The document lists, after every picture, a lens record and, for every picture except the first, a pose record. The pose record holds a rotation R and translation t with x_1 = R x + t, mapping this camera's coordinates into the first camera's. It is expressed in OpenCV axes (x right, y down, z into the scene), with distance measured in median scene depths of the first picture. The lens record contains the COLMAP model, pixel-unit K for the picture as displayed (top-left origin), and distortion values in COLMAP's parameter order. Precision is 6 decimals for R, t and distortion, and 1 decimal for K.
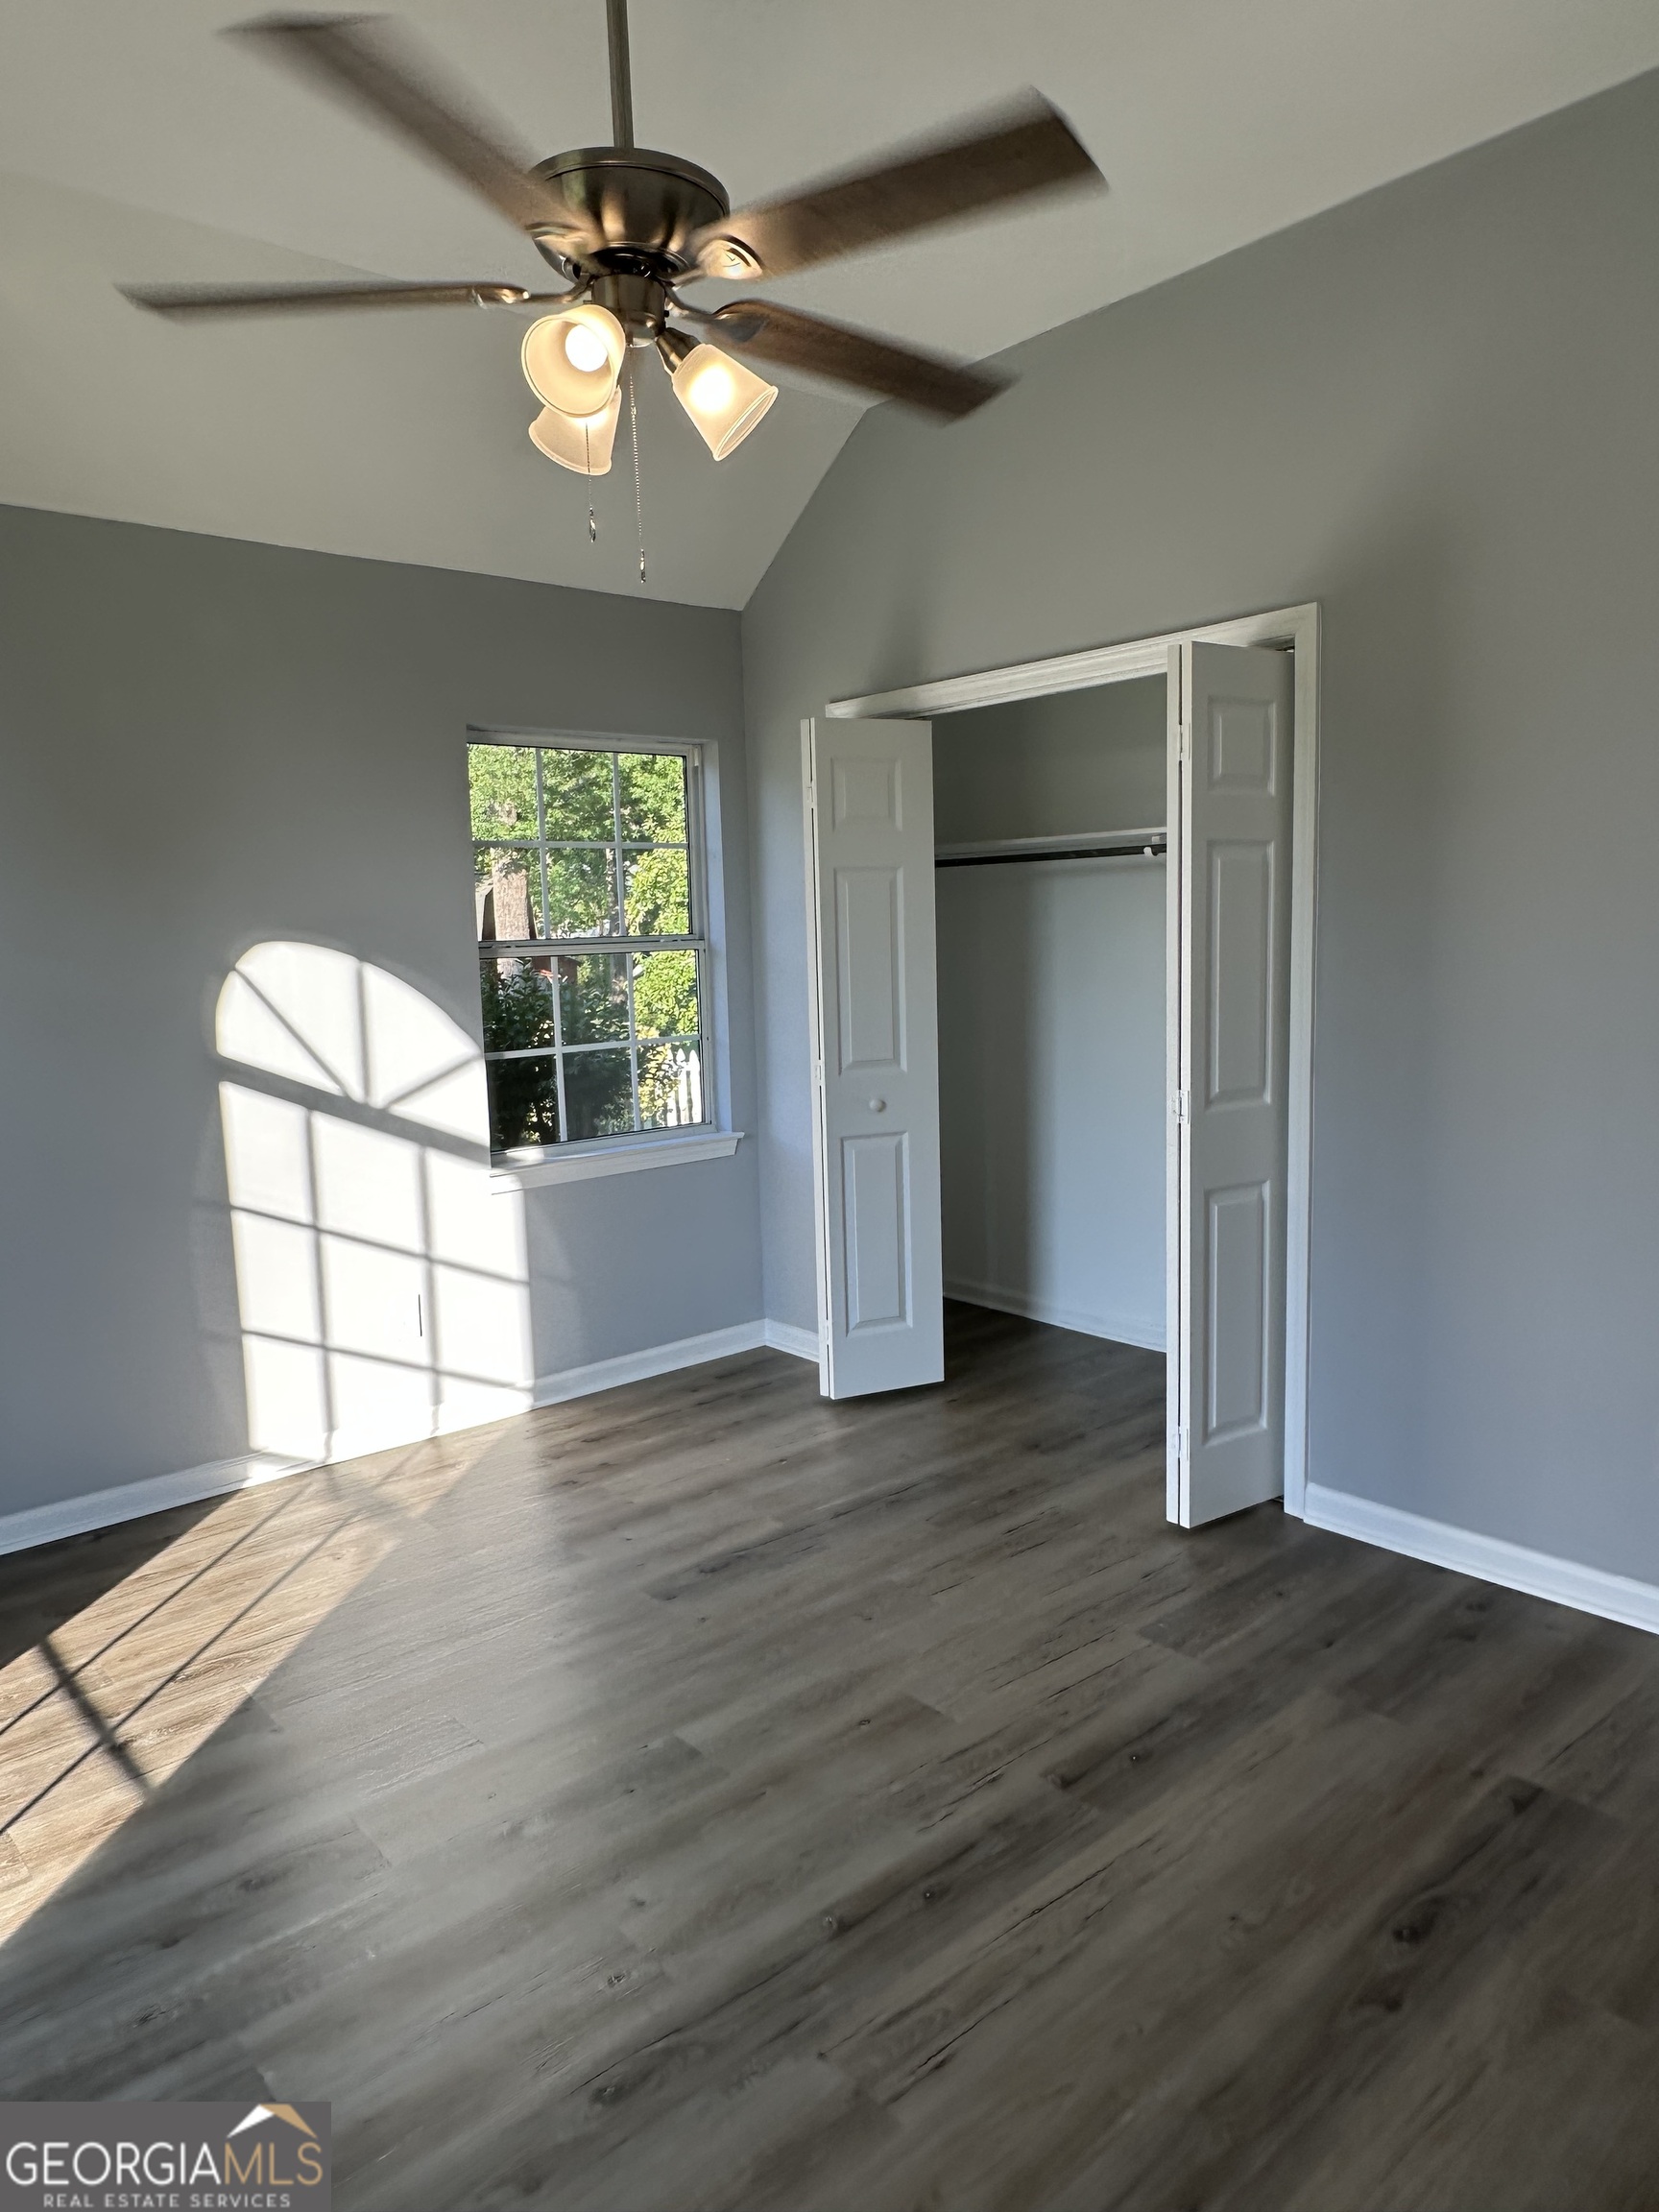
lens RADIAL K [[1407.6, 0, 829.5], [0, 1407.6, 1106.0], [0, 0, 1]] dist [0.001345, -0.000006]
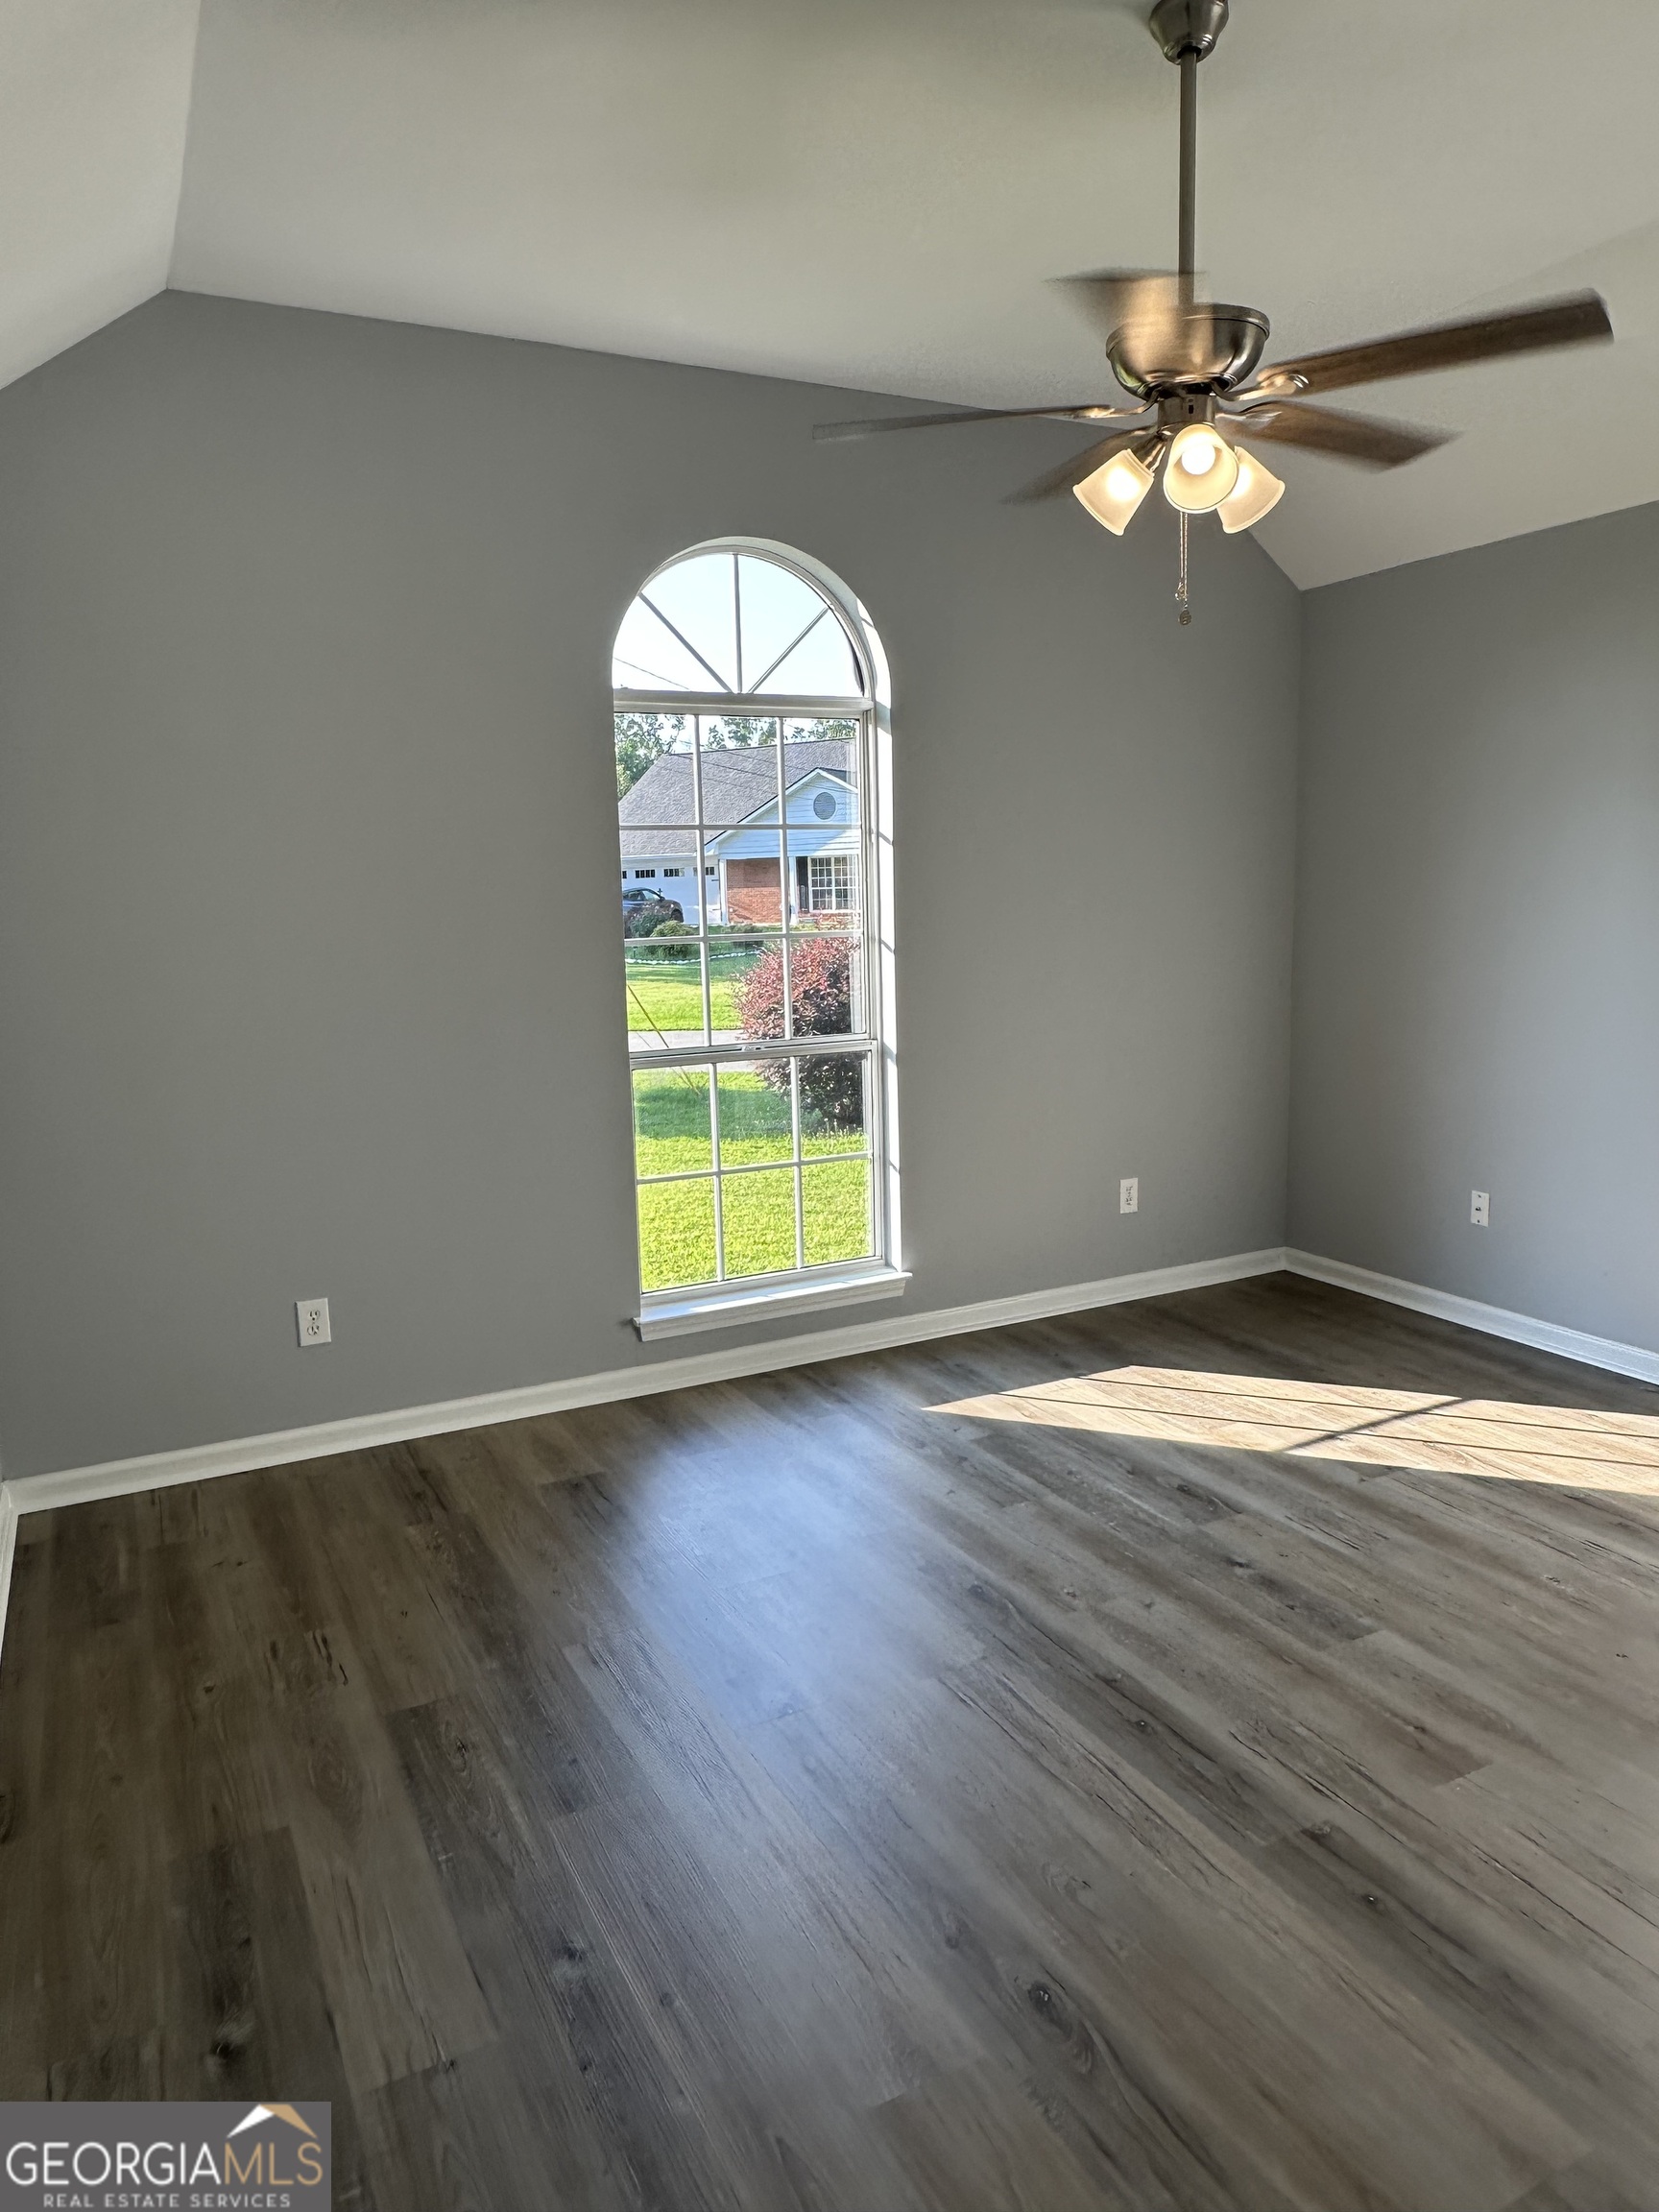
lens RADIAL K [[1407.6, 0, 829.5], [0, 1407.6, 1106.0], [0, 0, 1]] dist [0.001345, -0.000006]
pose [[-0.227846, 0.181055, -0.956716, 0.968983], [-0.096769, 0.973485, 0.207274, -0.132735], [0.968877, 0.139807, -0.204284, 0.765451]]
